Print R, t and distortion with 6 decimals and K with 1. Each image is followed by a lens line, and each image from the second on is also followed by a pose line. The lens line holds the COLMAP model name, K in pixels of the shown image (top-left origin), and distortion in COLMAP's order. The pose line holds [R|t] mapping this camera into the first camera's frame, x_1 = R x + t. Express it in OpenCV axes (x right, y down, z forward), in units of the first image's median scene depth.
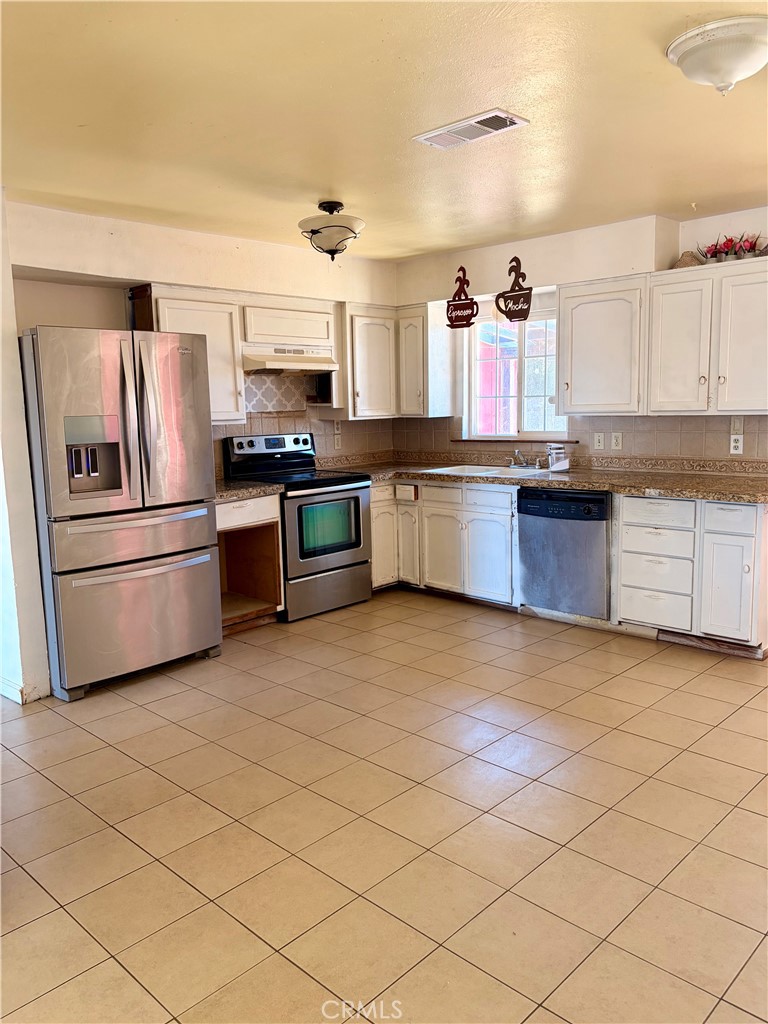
lens RADIAL K [[780.7, 0, 359.6], [0, 780.7, 516.1], [0, 0, 1]] dist [0.041566, -0.050925]
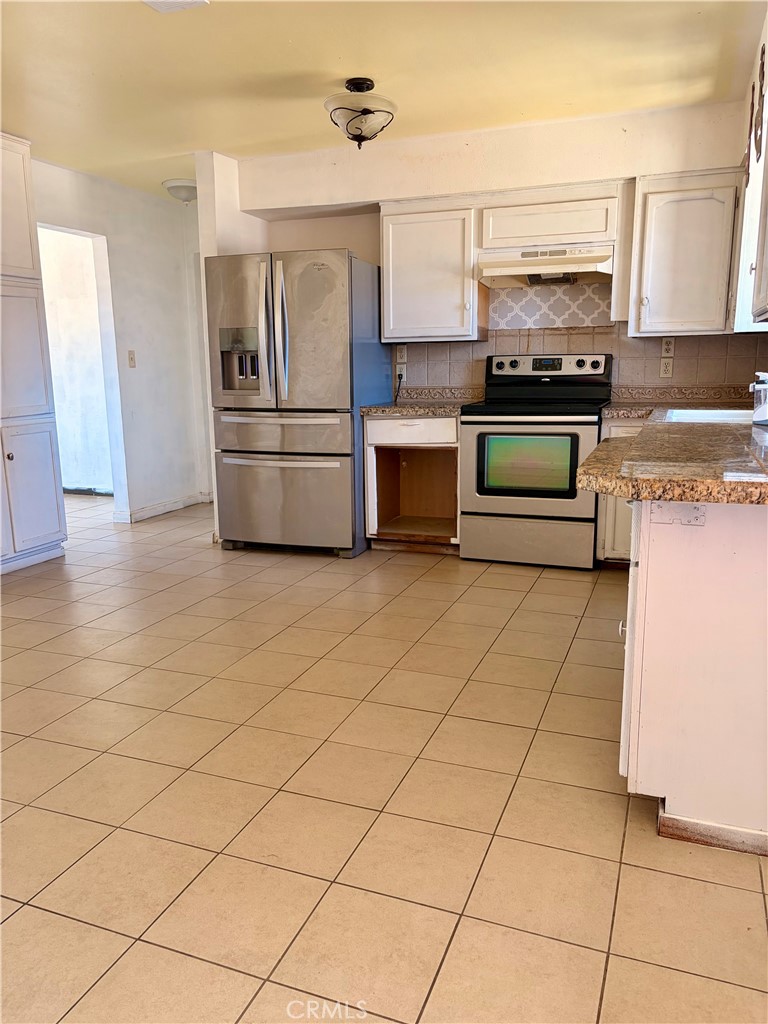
lens RADIAL K [[780.7, 0, 381.7], [0, 780.7, 516.9], [0, 0, 1]] dist [0.041566, -0.050925]
pose [[0.397030, 0.200222, -0.895700, 0.674473], [-0.129011, 0.978400, 0.161522, -0.047941], [0.908693, 0.051425, 0.414285, 0.517908]]
